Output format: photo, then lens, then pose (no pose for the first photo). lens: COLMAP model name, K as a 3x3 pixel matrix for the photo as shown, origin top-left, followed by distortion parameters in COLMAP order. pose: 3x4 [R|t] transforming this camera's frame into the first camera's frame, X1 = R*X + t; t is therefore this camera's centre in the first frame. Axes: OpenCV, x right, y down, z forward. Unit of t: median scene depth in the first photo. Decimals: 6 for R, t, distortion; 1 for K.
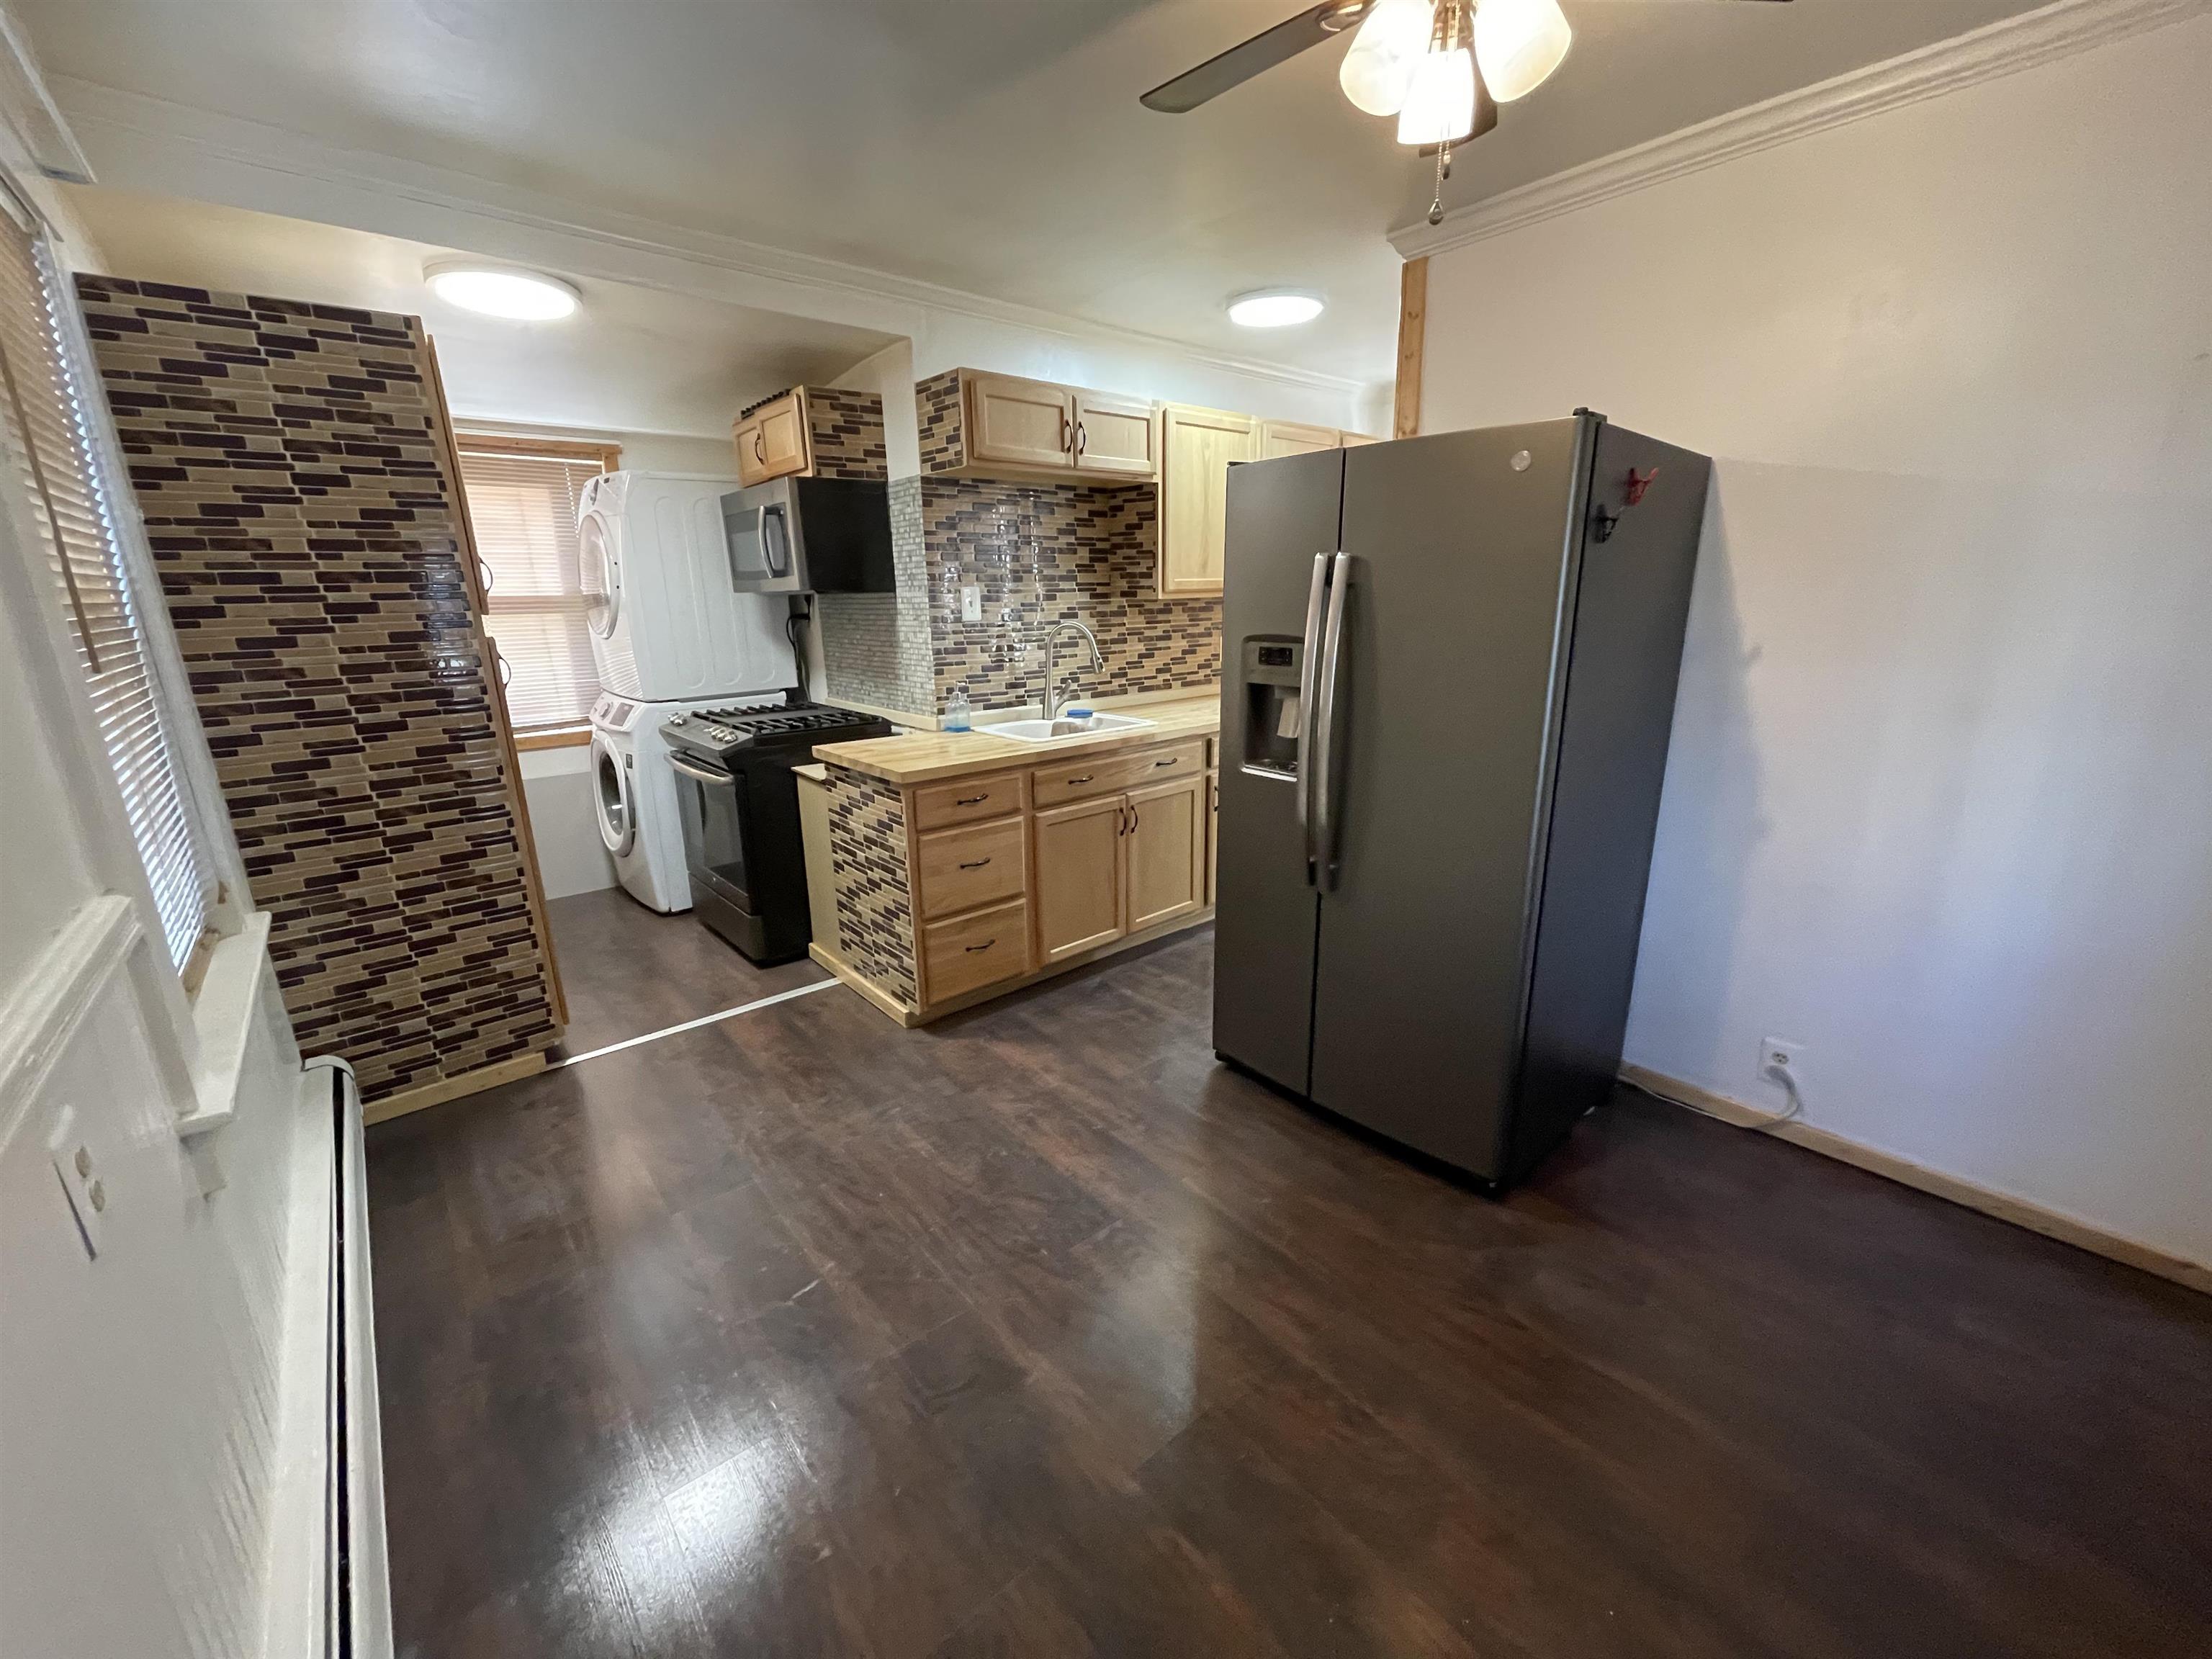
lens RADIAL K [[889.3, 0, 1113.2], [0, 889.3, 839.5], [0, 0, 1]] dist [-0.017758, -0.000271]
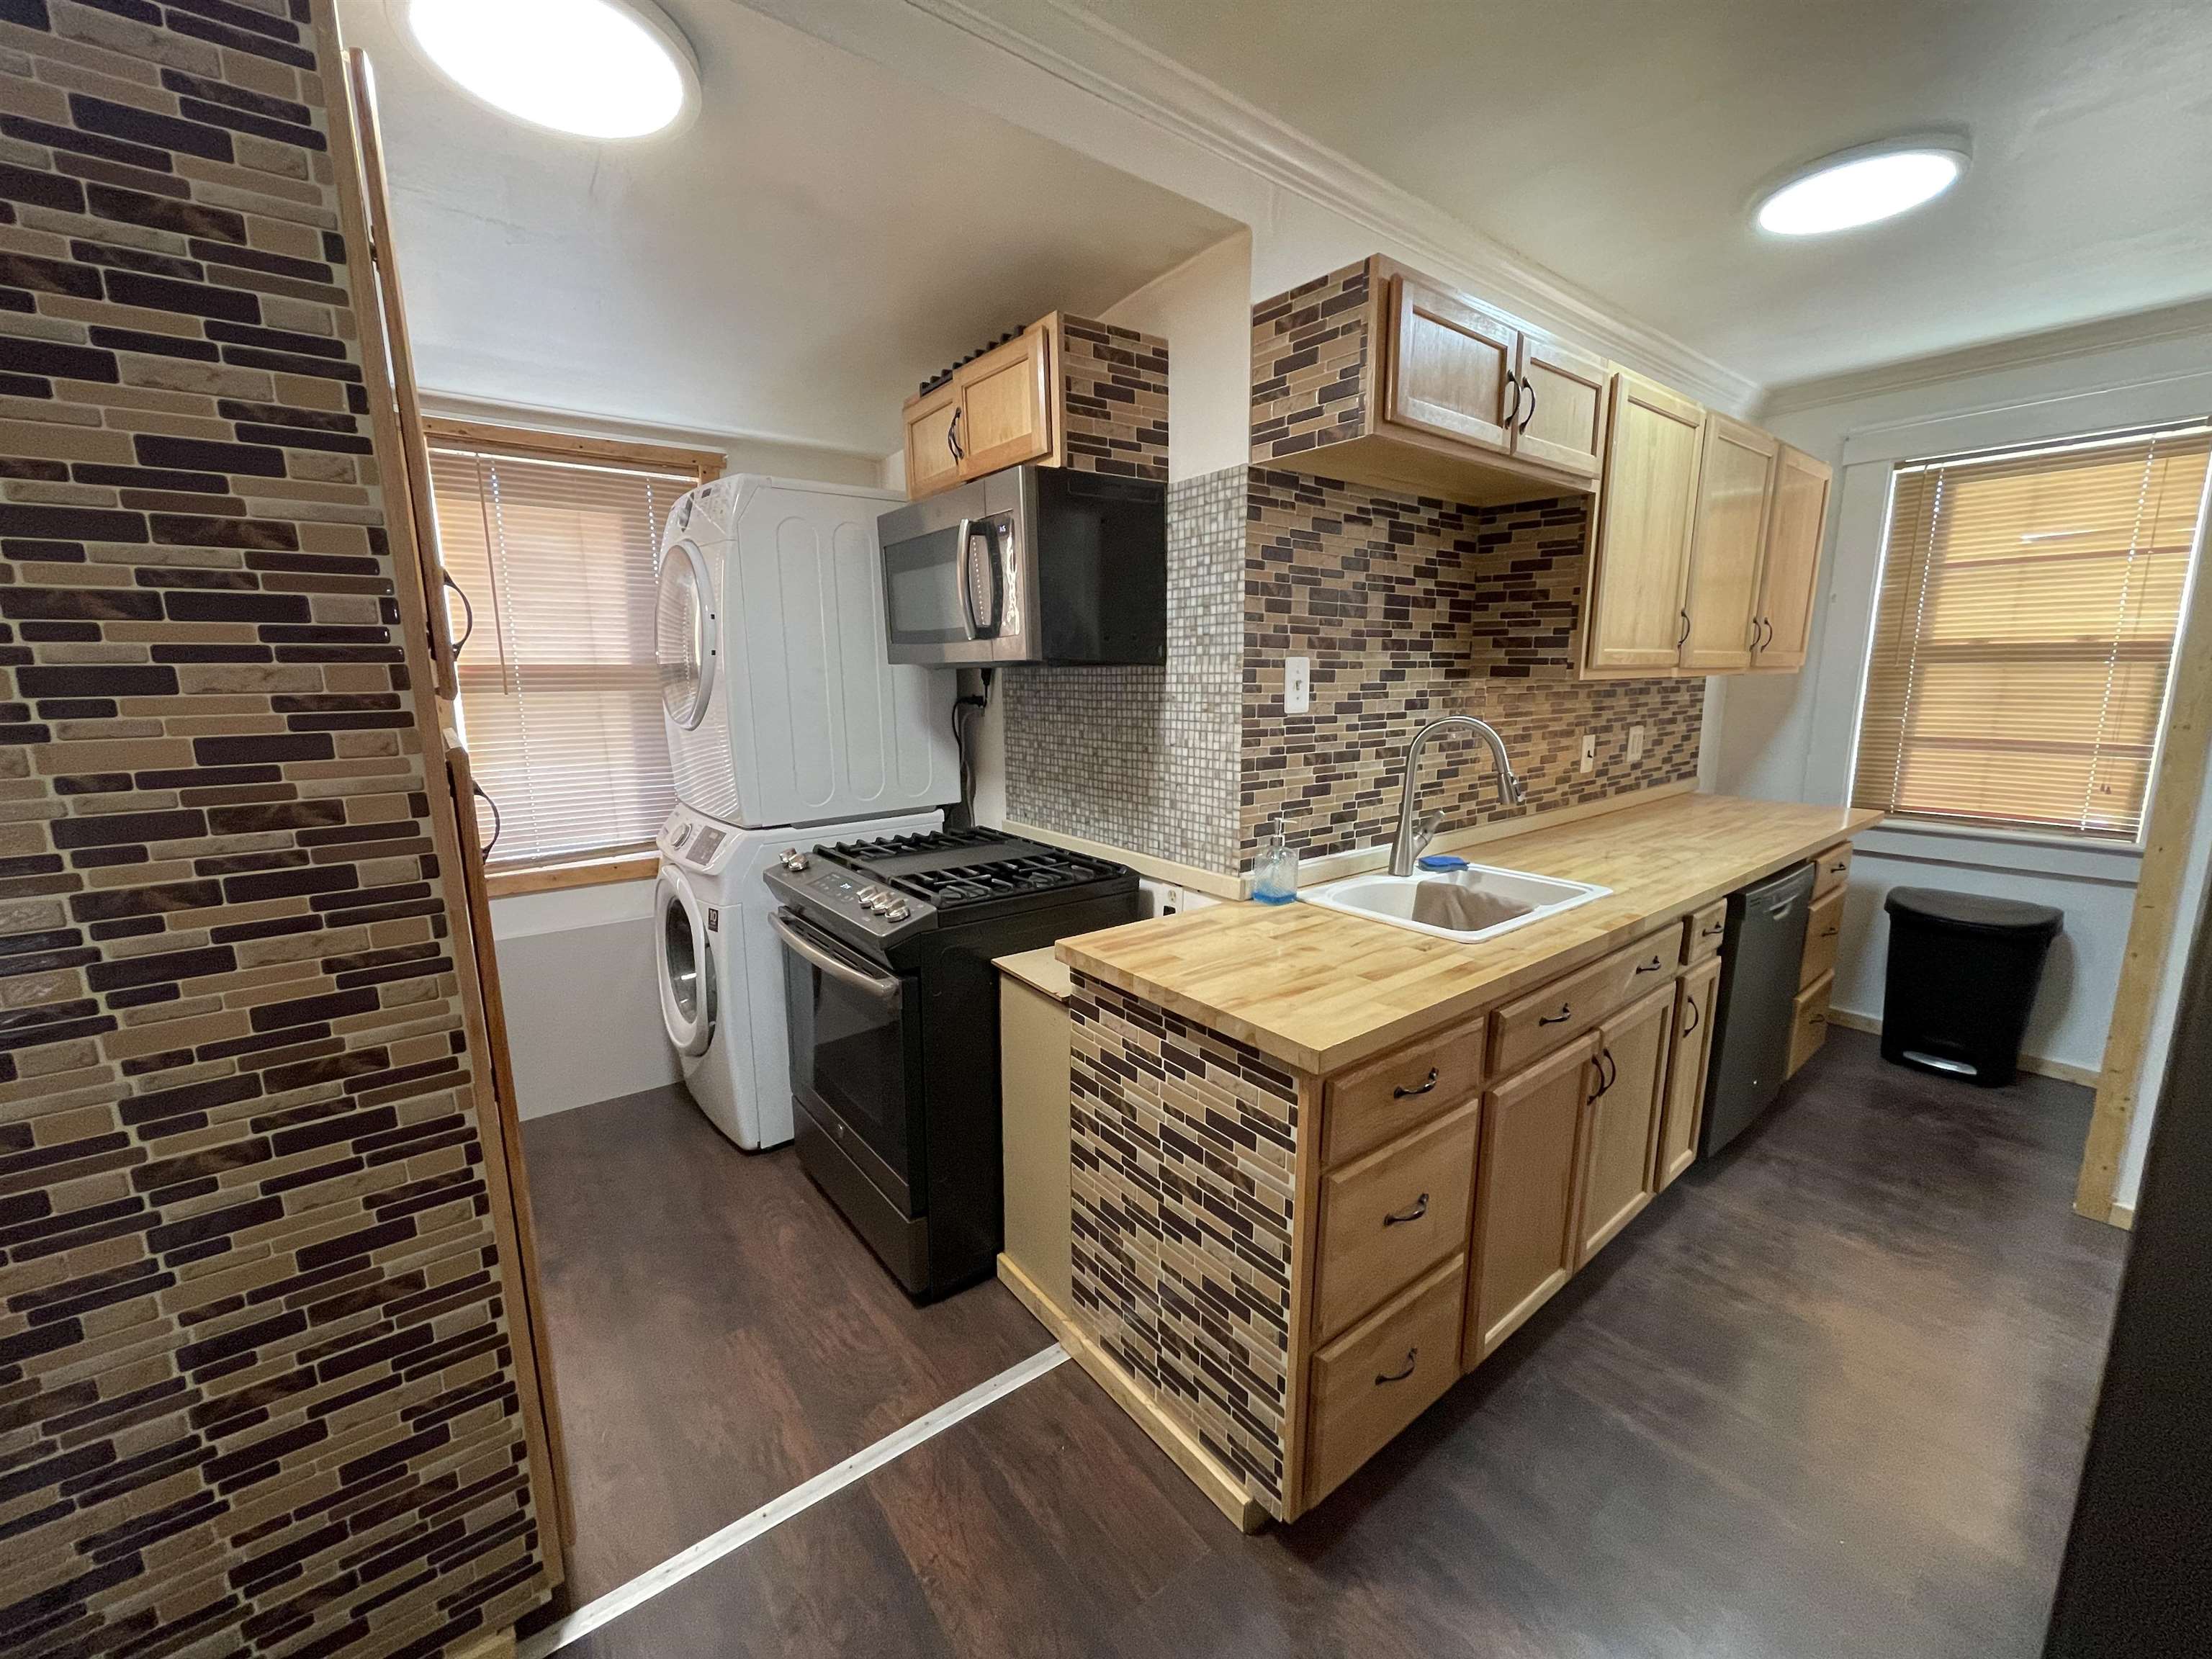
lens RADIAL K [[887.8, 0, 1101.1], [0, 887.8, 827.8], [0, 0, 1]] dist [-0.008783, -0.000034]
pose [[0.997842, 0.019326, -0.062754, -0.262846], [-0.025294, 0.995085, -0.095742, -0.115729], [0.060595, 0.097123, 0.993426, 0.431260]]
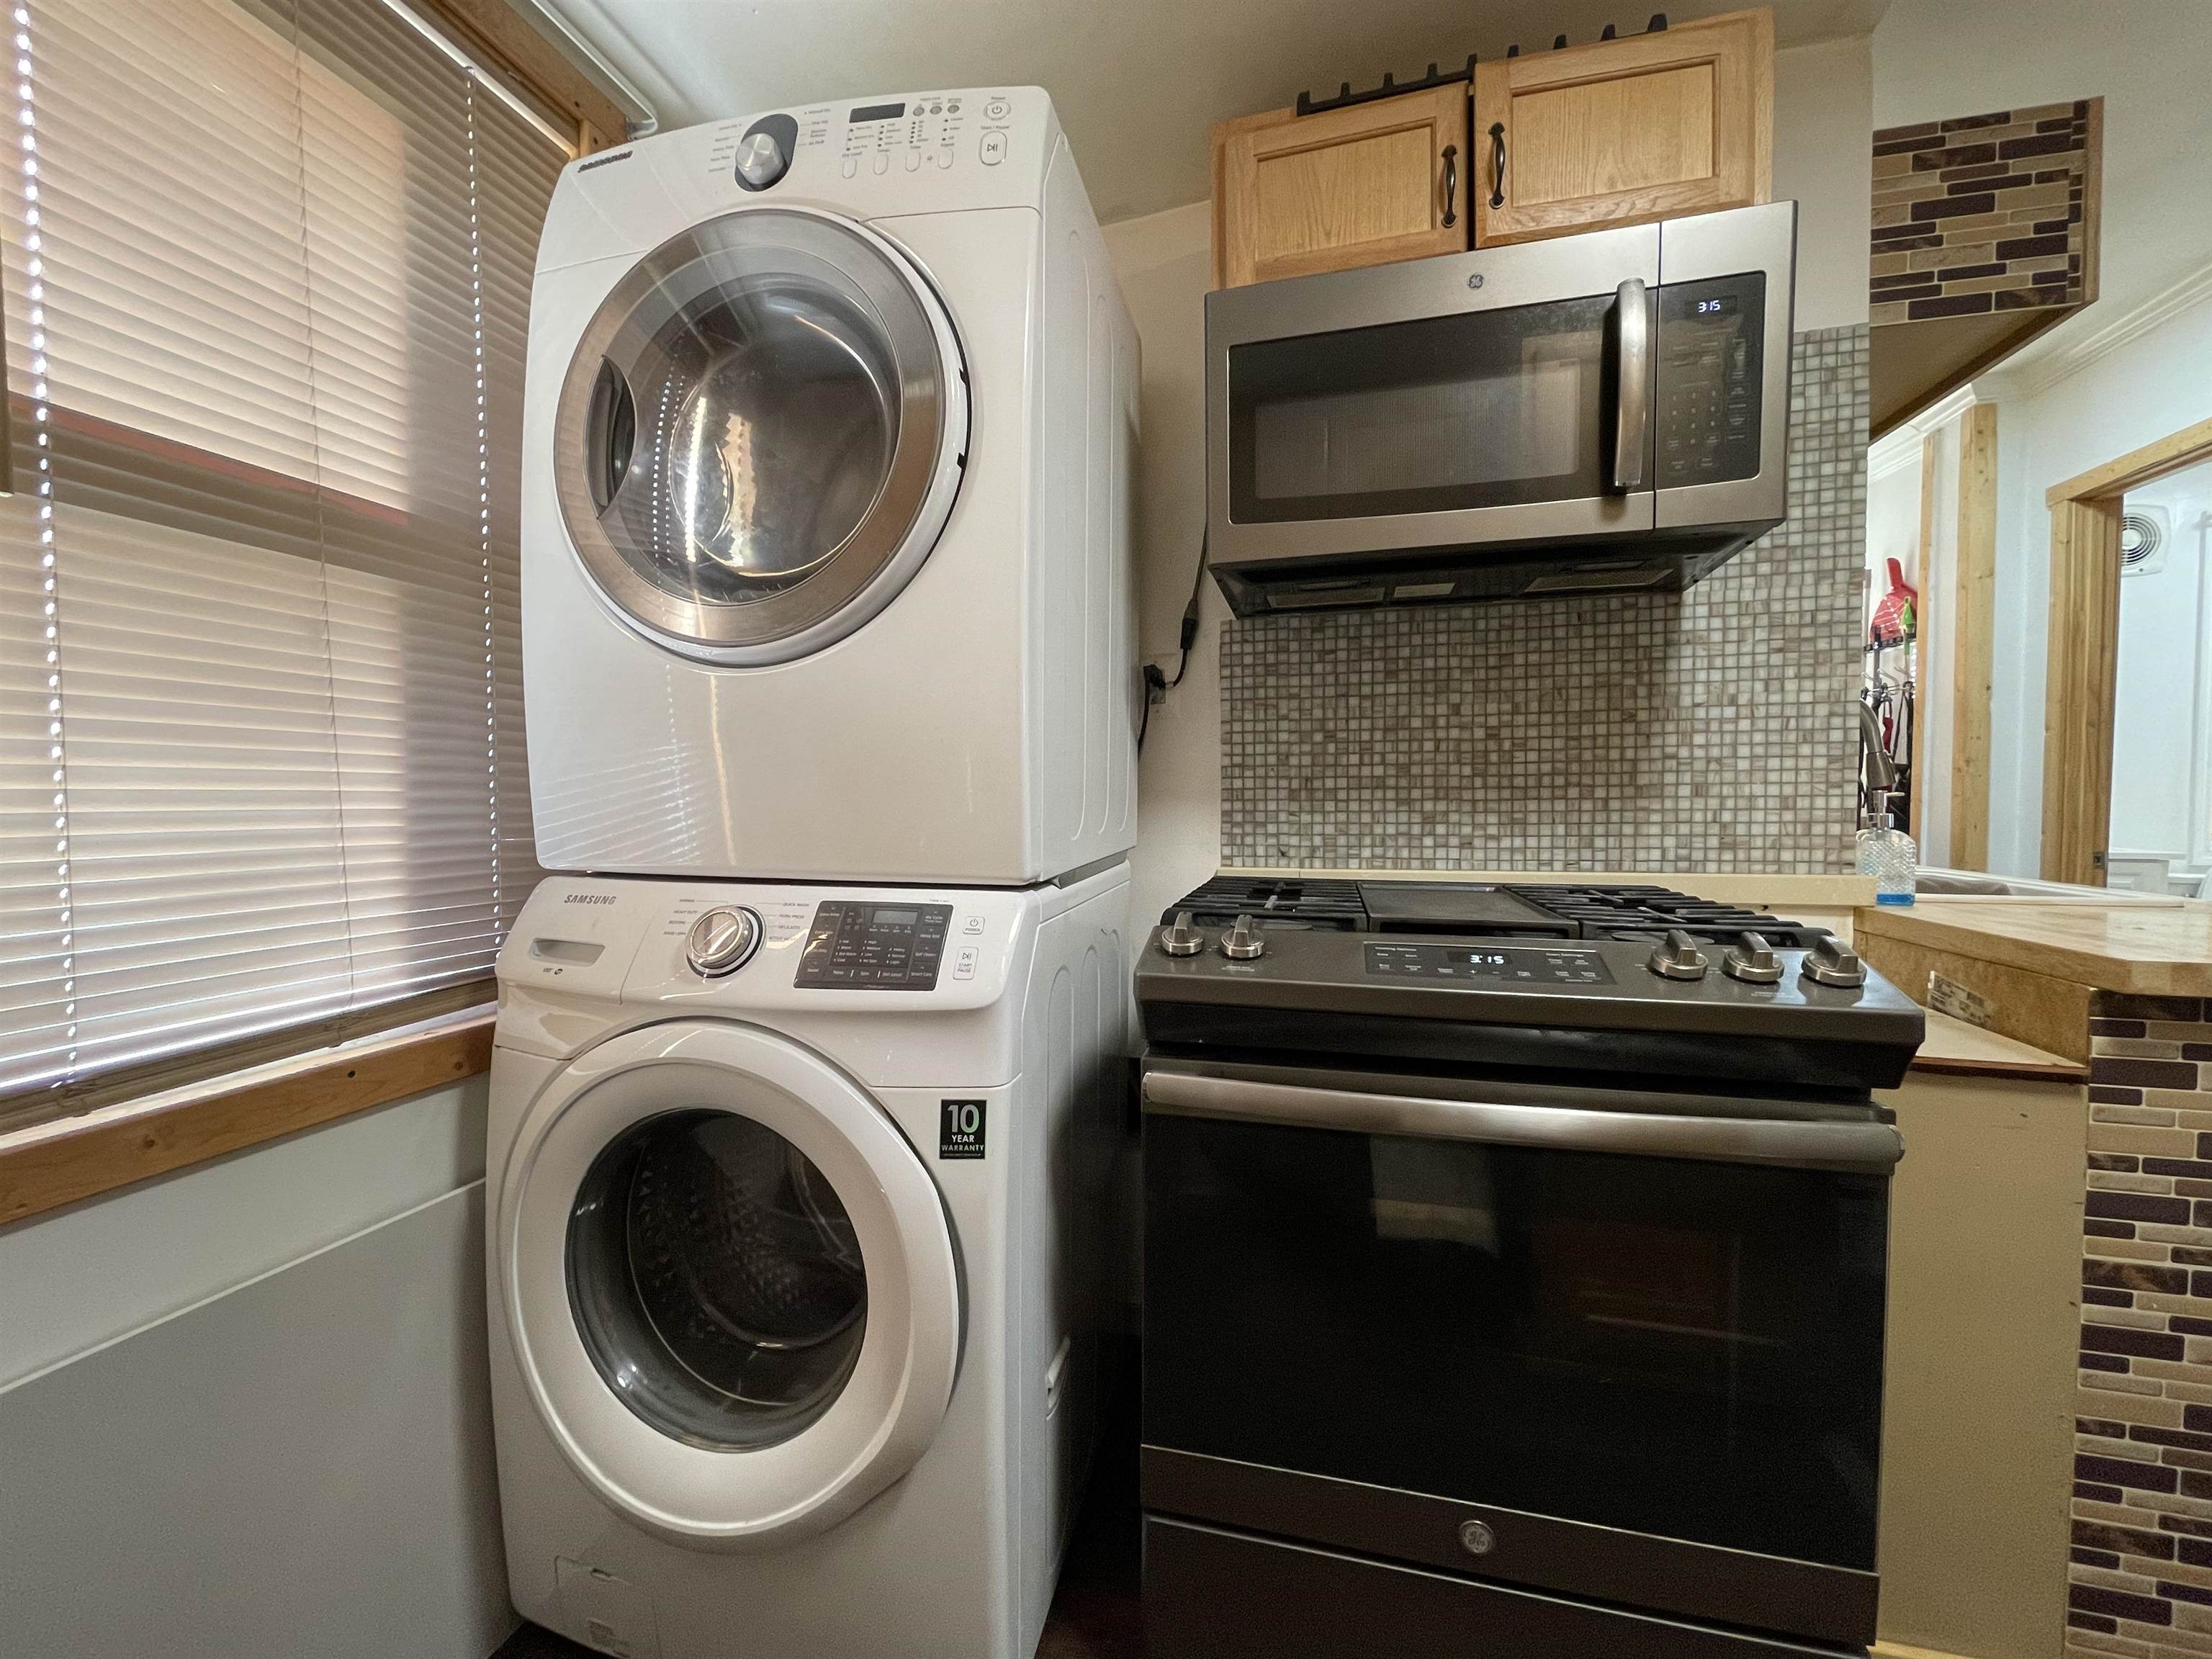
lens RADIAL K [[887.8, 0, 1101.1], [0, 887.8, 827.8], [0, 0, 1]] dist [-0.008783, -0.000034]
pose [[0.830270, -0.013949, 0.557186, -0.756616], [0.146064, 0.970194, -0.193363, -0.135063], [-0.537882, 0.241929, 0.807560, 0.882414]]
